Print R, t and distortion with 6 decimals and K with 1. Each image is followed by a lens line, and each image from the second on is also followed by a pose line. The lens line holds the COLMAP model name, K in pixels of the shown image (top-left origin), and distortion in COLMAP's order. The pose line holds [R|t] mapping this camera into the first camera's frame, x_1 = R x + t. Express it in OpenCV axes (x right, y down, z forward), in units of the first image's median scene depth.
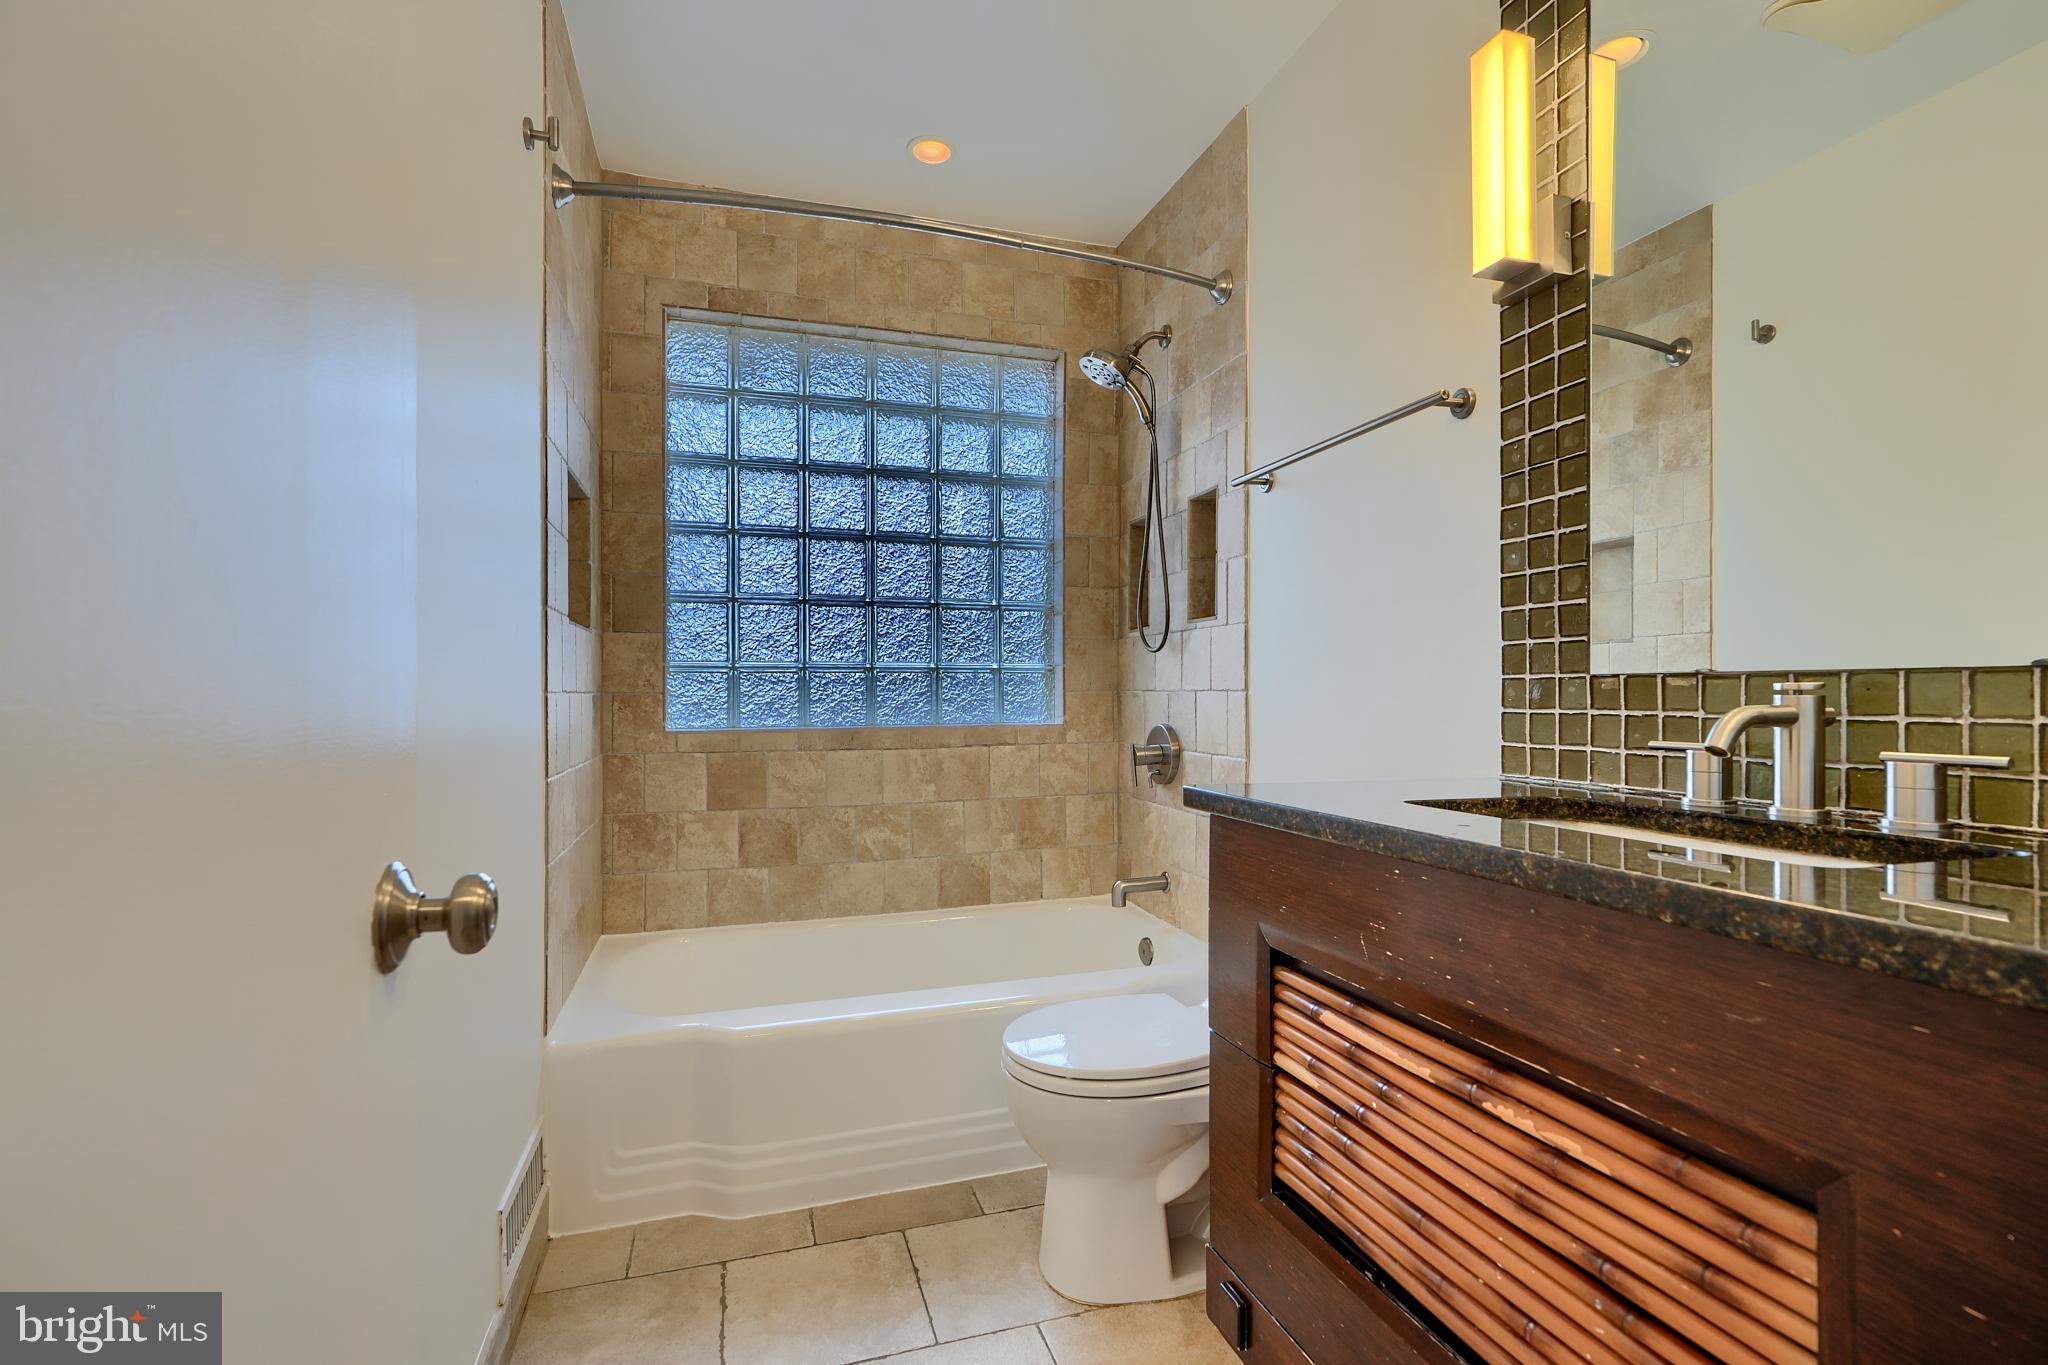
lens RADIAL K [[932.9, 0, 1023.7], [0, 932.9, 688.3], [0, 0, 1]] dist [-0.004622, 0.002799]
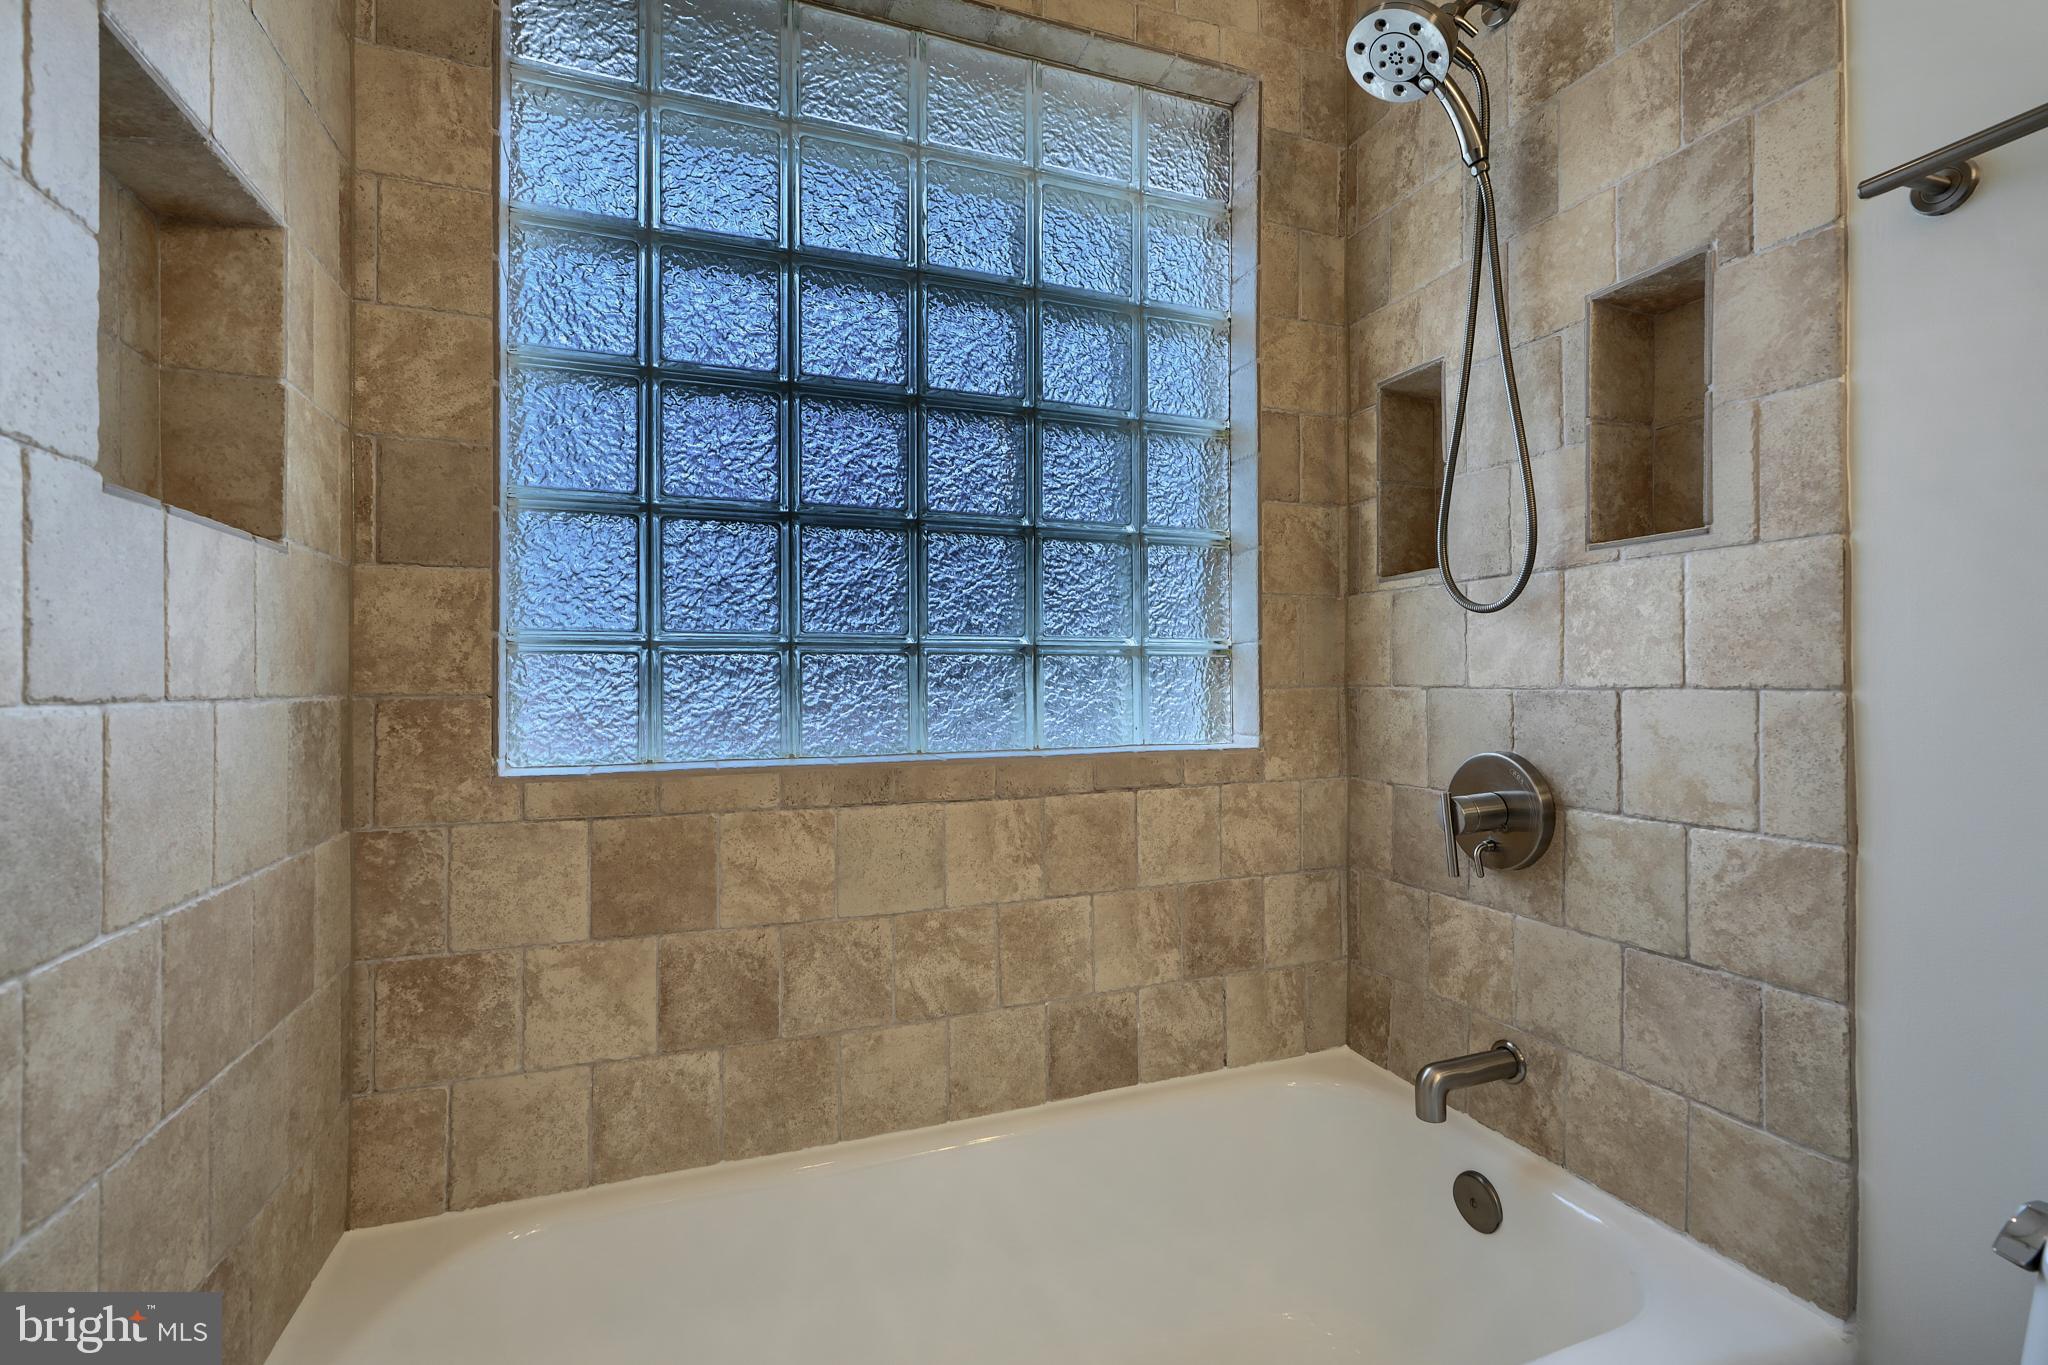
lens RADIAL K [[932.9, 0, 1026.7], [0, 932.9, 671.2], [0, 0, 1]] dist [-0.004622, 0.002799]
pose [[0.998573, -0.001768, 0.053383, -0.133268], [0.002278, 0.999952, -0.009500, -0.001909], [-0.053364, 0.009608, 0.998529, 0.481324]]
